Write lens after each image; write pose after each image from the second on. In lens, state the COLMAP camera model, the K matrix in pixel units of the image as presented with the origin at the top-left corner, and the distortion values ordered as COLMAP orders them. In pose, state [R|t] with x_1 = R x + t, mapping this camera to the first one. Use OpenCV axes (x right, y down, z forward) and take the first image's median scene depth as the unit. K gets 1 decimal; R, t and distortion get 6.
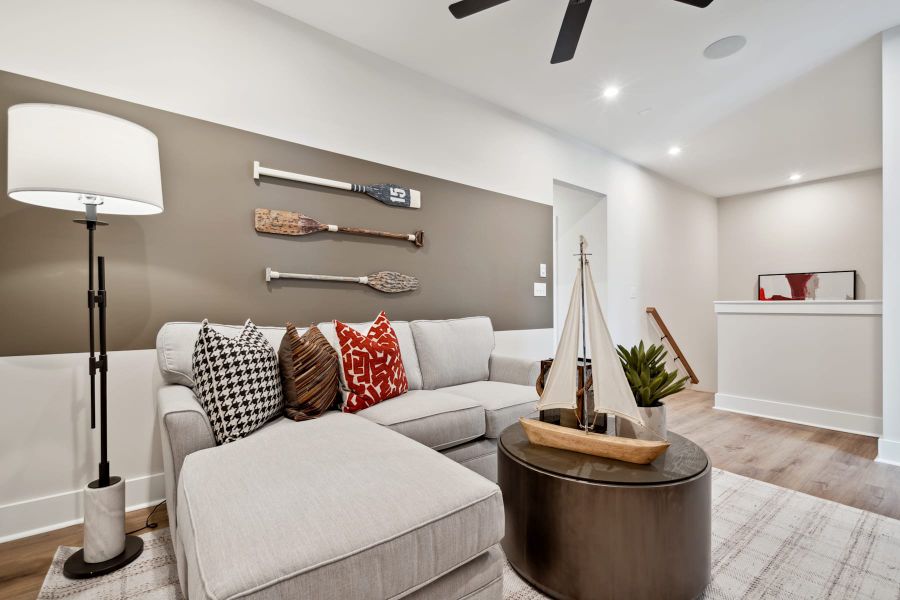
lens RADIAL K [[404.8, 0, 447.1], [0, 404.8, 297.8], [0, 0, 1]] dist [-0.002715, 0.000234]
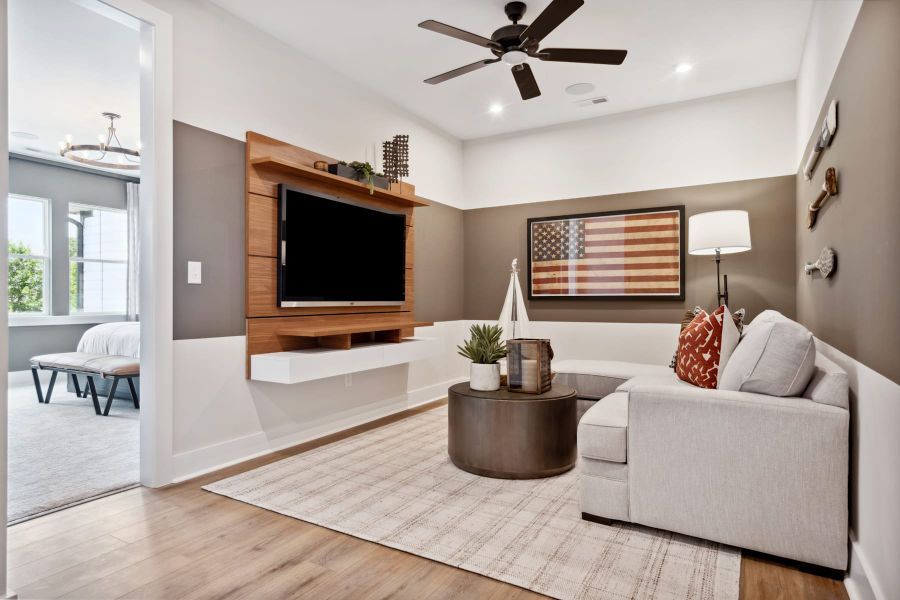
lens RADIAL K [[494.9, 0, 450.0], [0, 494.9, 300.0], [0, 0, 1]] dist [-0.015032, -0.000381]
pose [[-0.930550, 0.002123, -0.366159, 1.206814], [0.005274, 0.999957, -0.007604, 0.032883], [0.366127, -0.009007, -0.930521, 2.523484]]
